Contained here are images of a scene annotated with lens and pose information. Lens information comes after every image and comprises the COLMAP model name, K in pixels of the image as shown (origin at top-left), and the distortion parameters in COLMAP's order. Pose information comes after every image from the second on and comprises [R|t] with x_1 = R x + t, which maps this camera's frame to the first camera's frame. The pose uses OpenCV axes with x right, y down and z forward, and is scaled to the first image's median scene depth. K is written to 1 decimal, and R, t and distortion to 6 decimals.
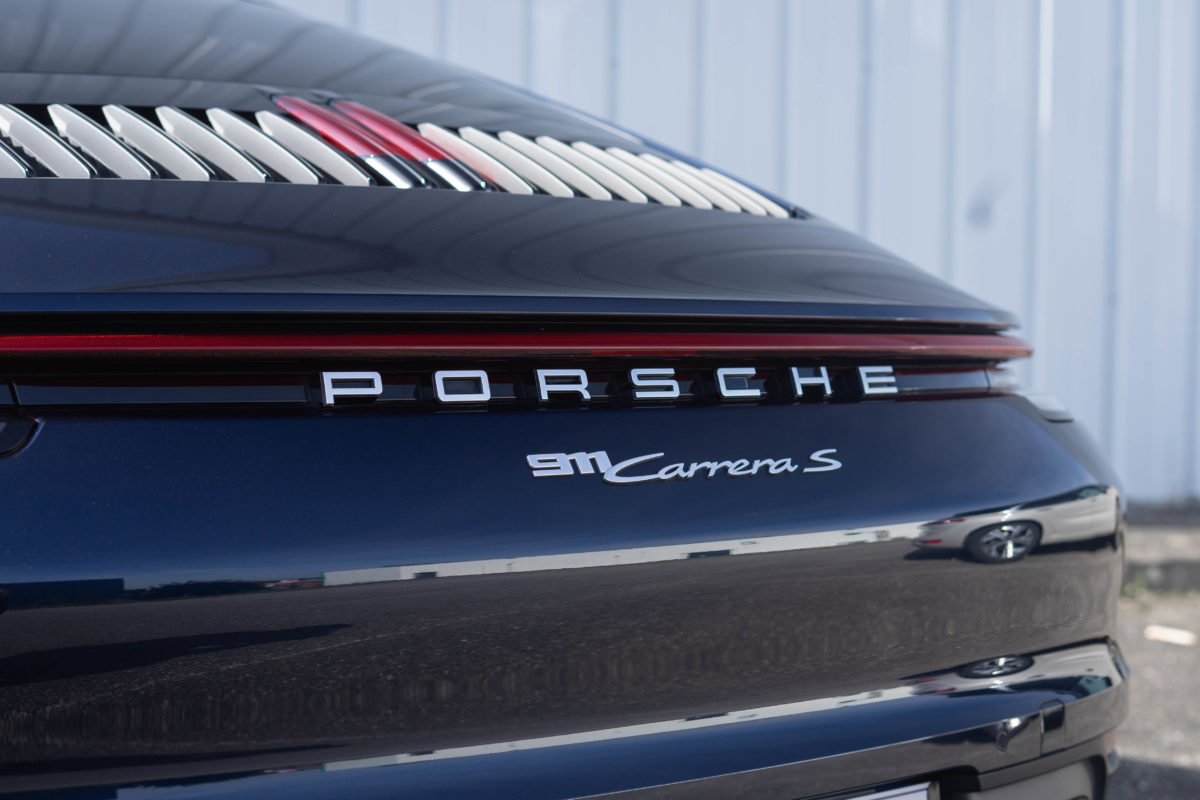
lens RADIAL K [[2079.0, 0, 596.9], [0, 2079.0, 380.1], [0, 0, 1]] dist [-0.012663, 0.006153]
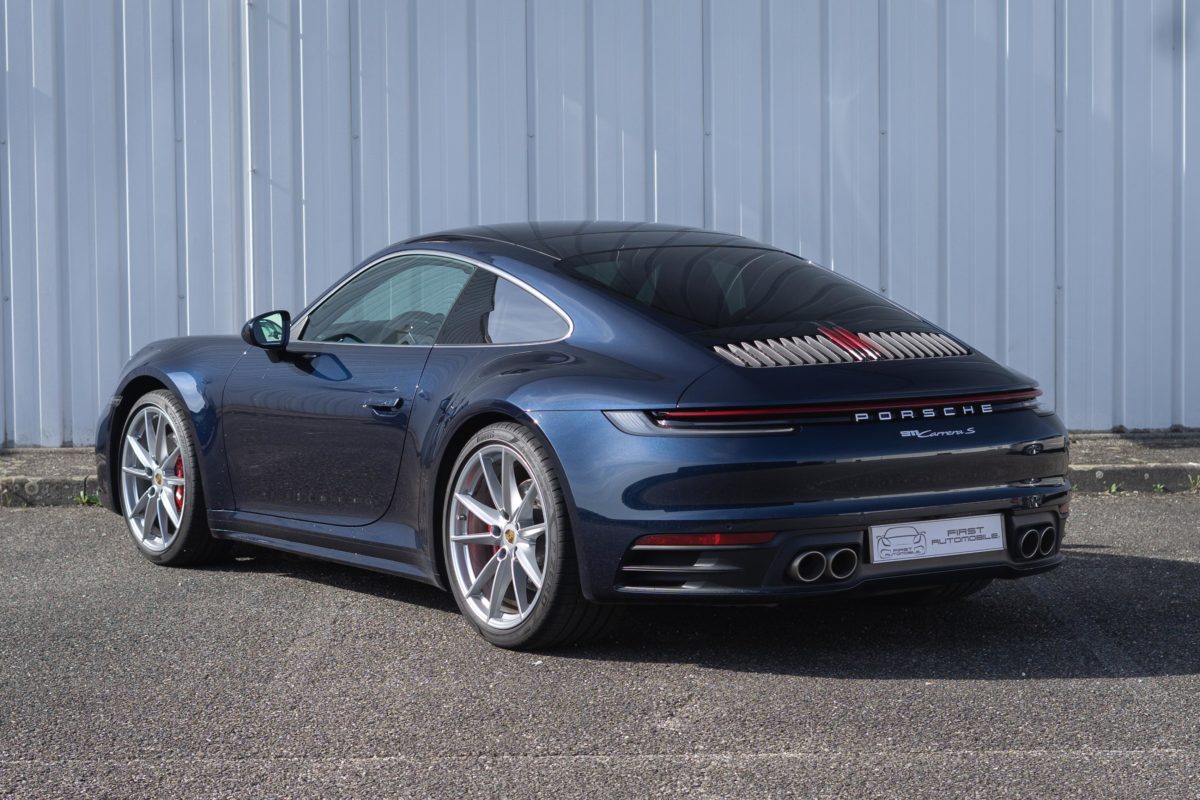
lens RADIAL K [[2079.0, 0, 596.9], [0, 2079.0, 380.1], [0, 0, 1]] dist [-0.012663, 0.006153]
pose [[0.993144, -0.009820, -0.116485, -0.145231], [0.014981, 0.998941, 0.043506, -0.253022], [0.115934, -0.044953, 0.992239, -3.178024]]
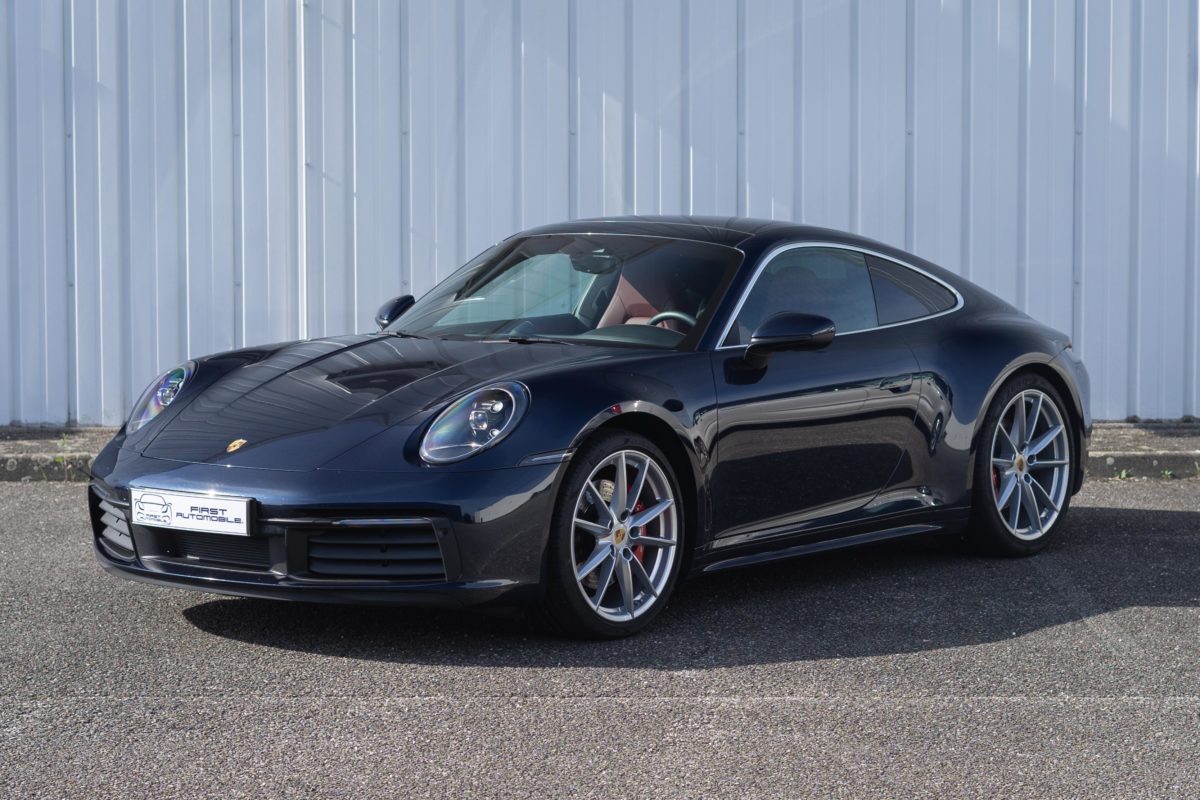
lens RADIAL K [[2142.3, 0, 638.9], [0, 2142.3, 399.4], [0, 0, 1]] dist [-0.011718, -0.009020]
pose [[0.992403, 0.000438, -0.123027, 0.007177], [0.005839, 0.998699, 0.050657, -0.212752], [0.122889, -0.050990, 0.991110, -3.798664]]
